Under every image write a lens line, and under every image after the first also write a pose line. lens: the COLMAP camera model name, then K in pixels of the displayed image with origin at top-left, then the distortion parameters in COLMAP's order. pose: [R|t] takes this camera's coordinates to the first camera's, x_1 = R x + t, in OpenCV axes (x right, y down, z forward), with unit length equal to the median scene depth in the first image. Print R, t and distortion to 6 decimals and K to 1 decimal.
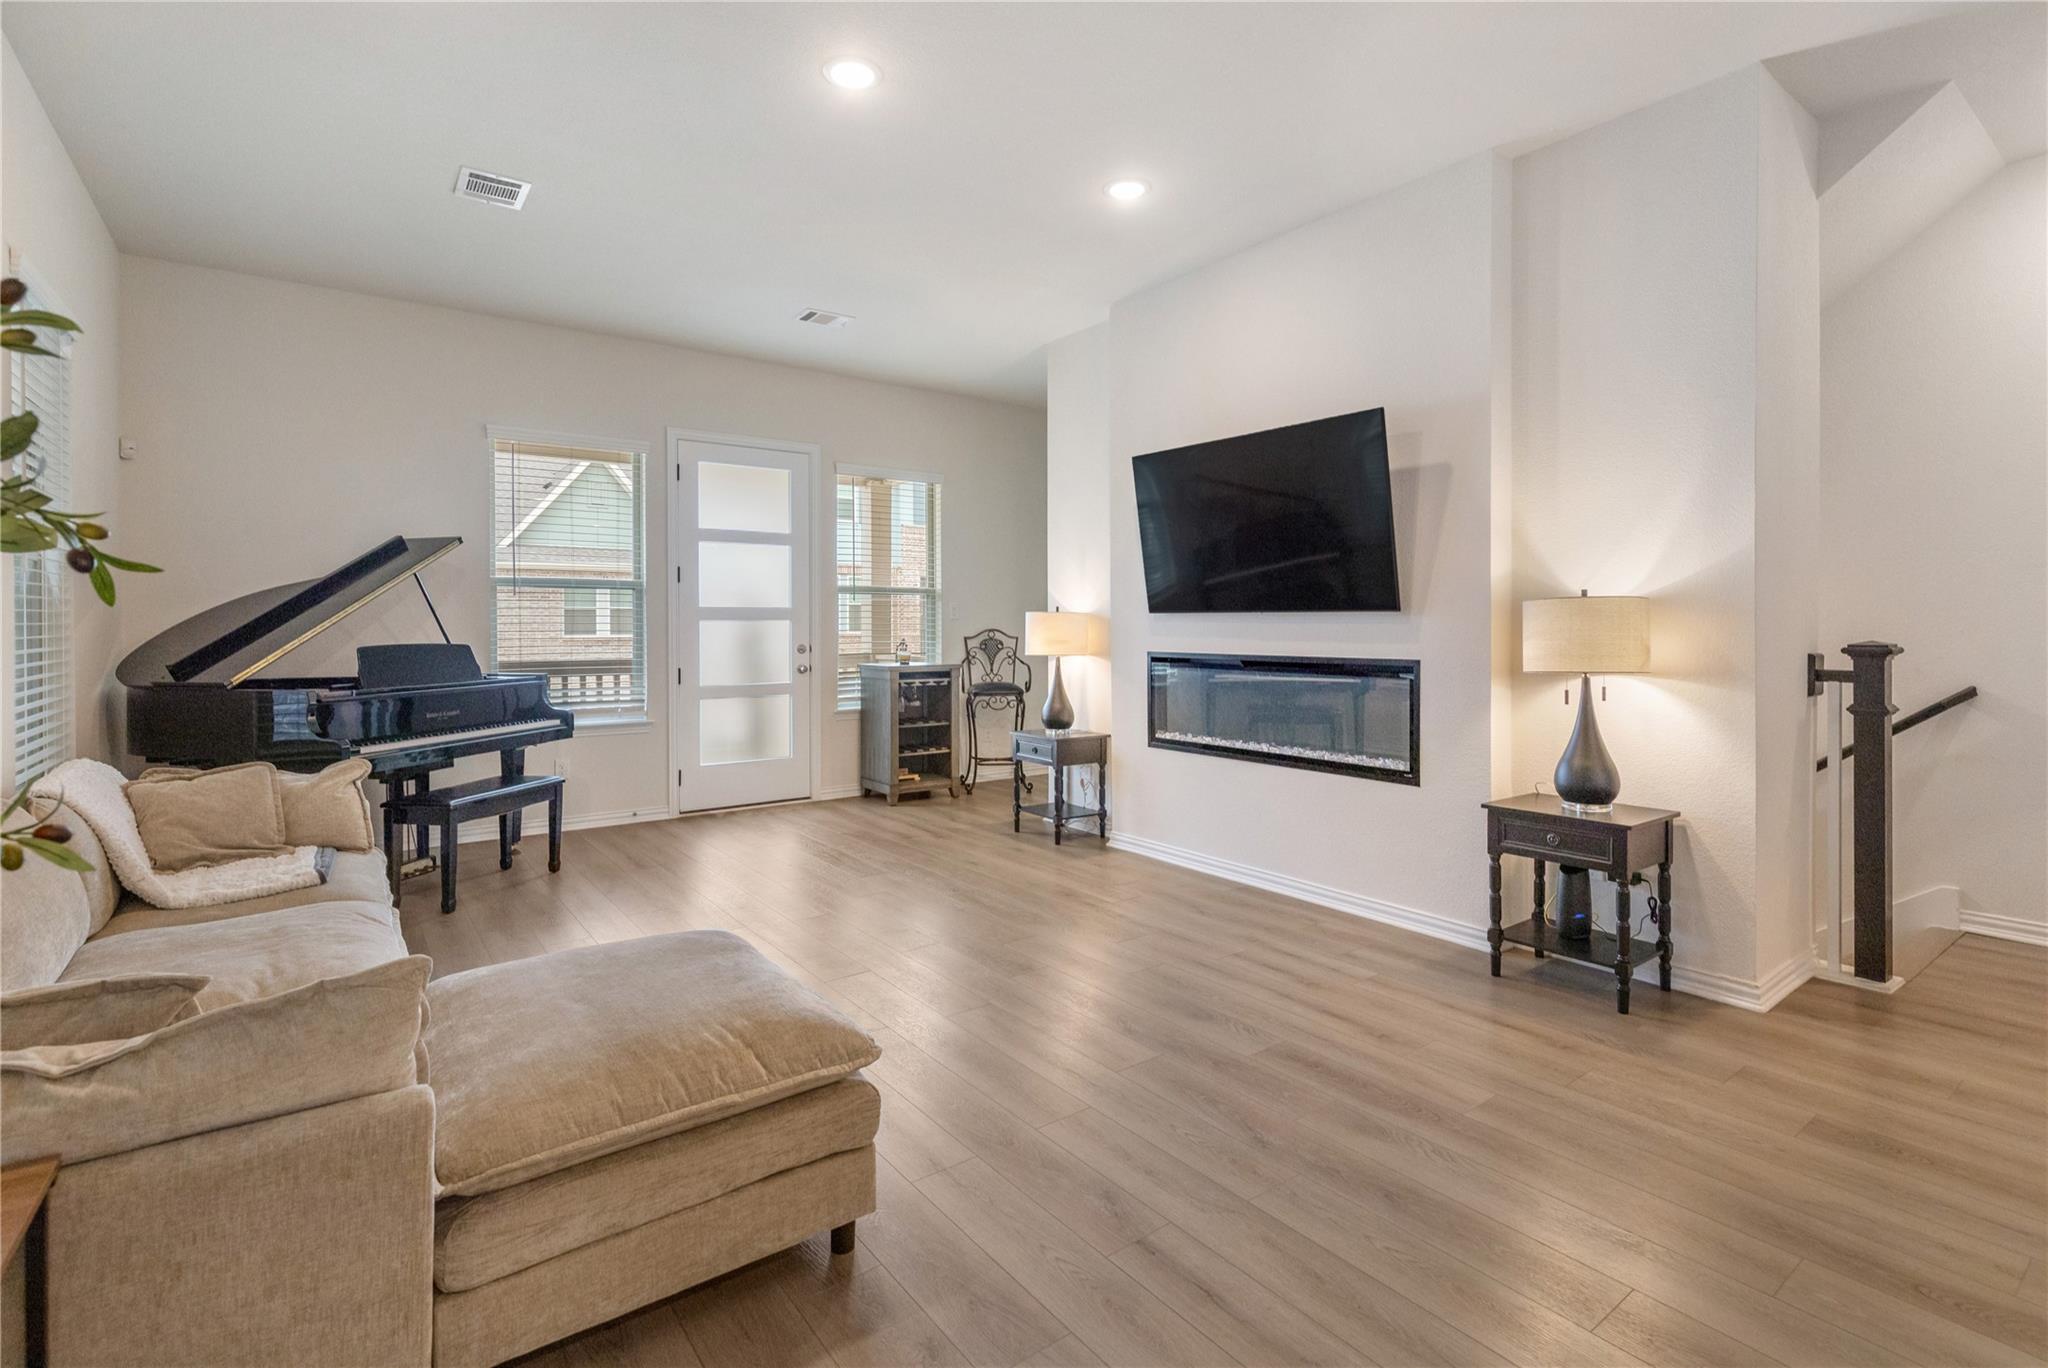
lens RADIAL K [[946.6, 0, 1024.3], [0, 946.6, 626.7], [0, 0, 1]] dist [0.019040, 0.000088]
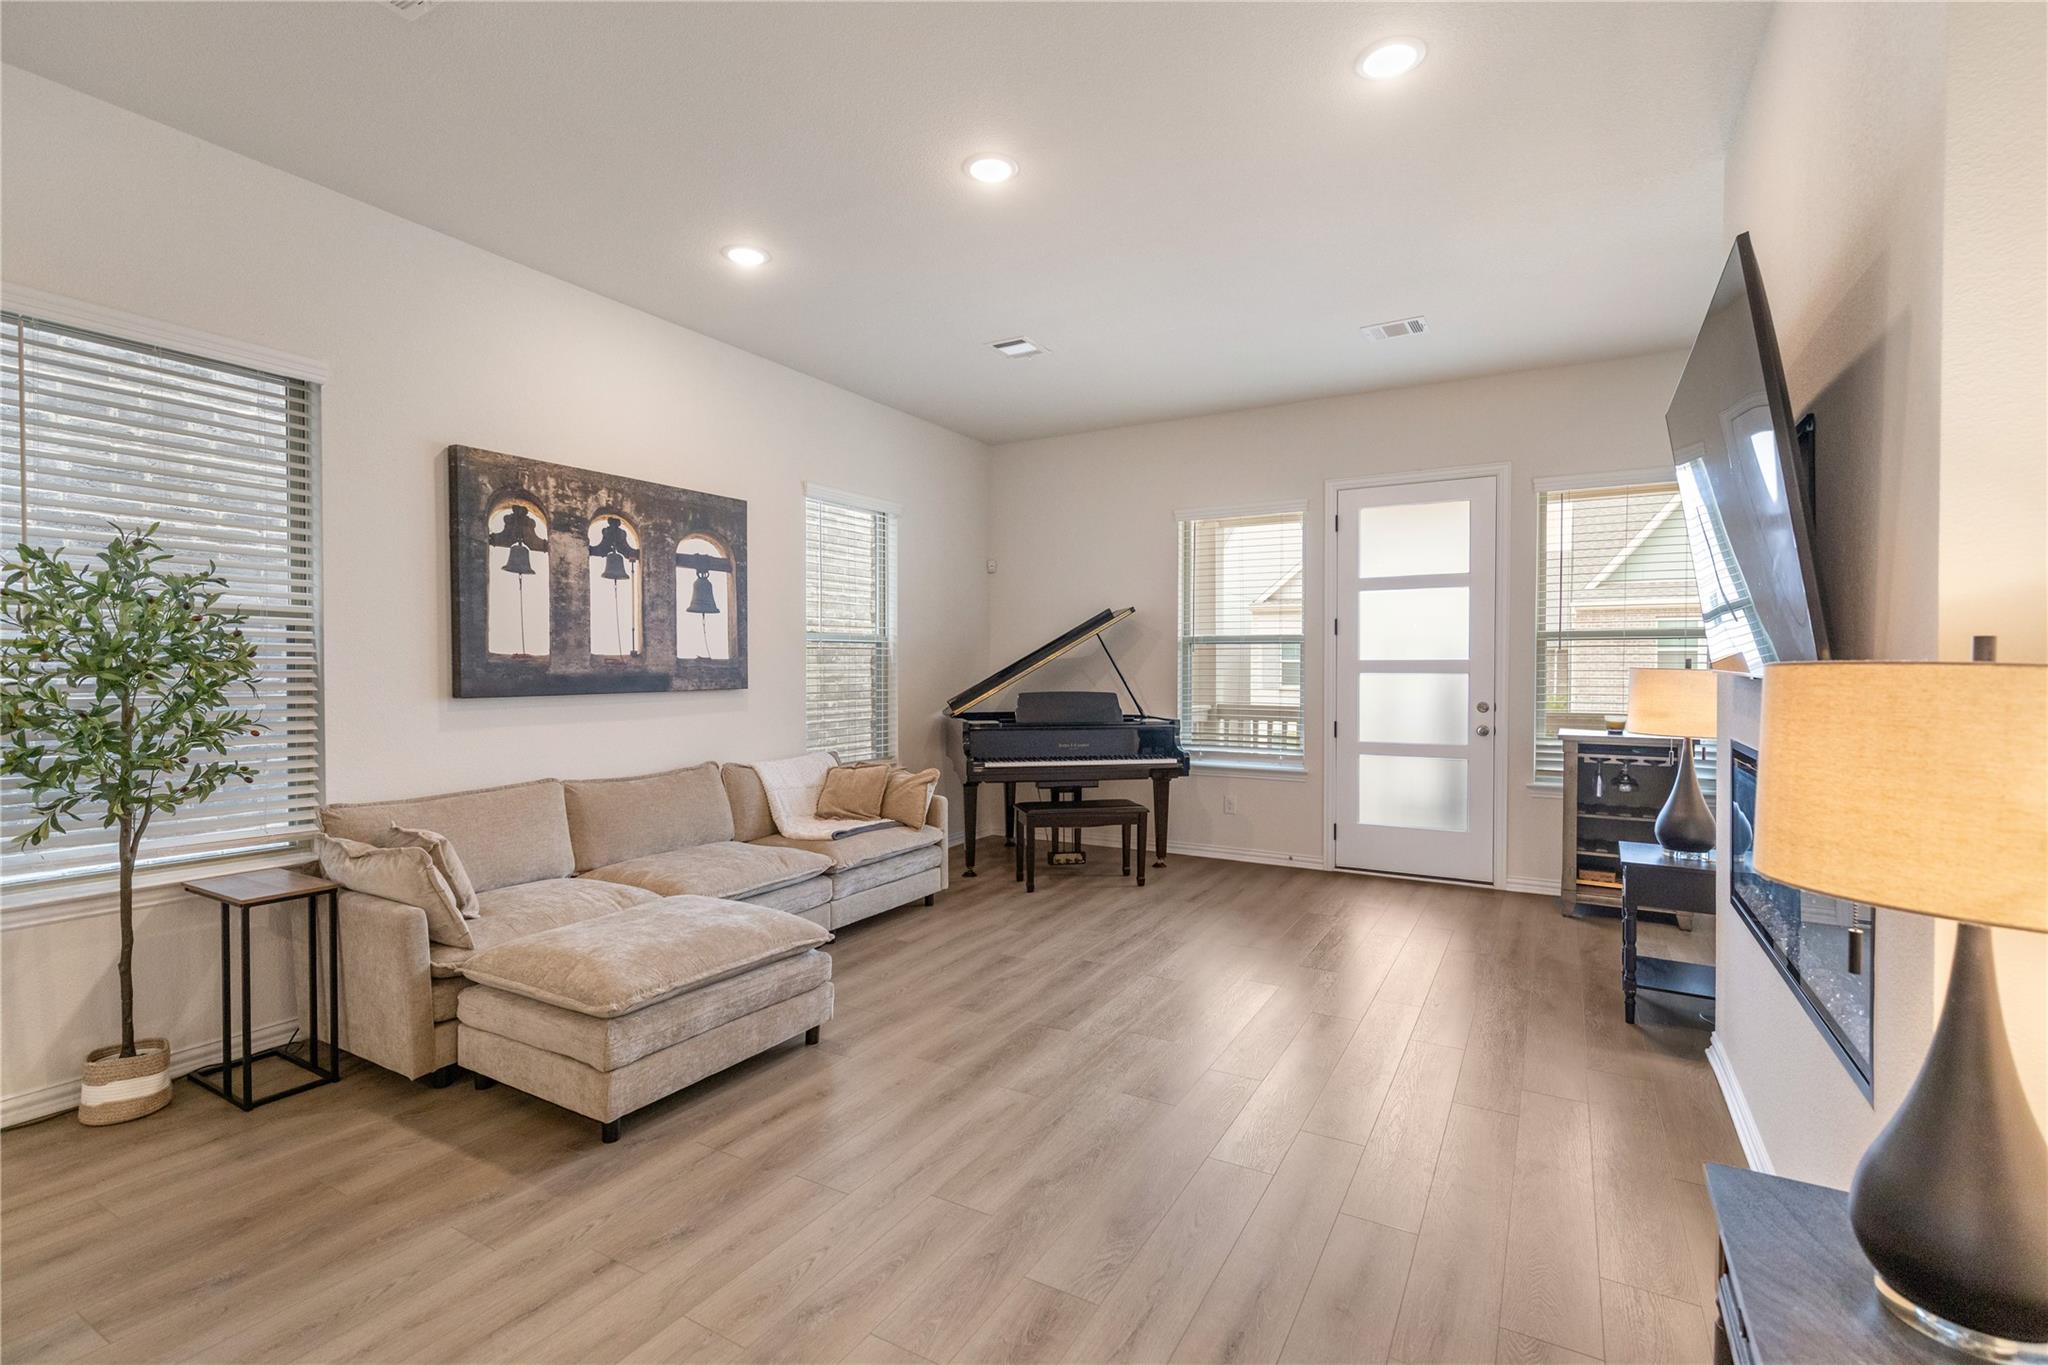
lens RADIAL K [[924.8, 0, 1024.0], [0, 924.8, 682.5], [0, 0, 1]] dist [0.016836, -0.000098]
pose [[0.388862, 0.019903, -0.921081, 0.401128], [-0.003203, 0.999790, 0.020252, -0.015207], [0.921291, -0.004925, 0.388844, 0.317494]]
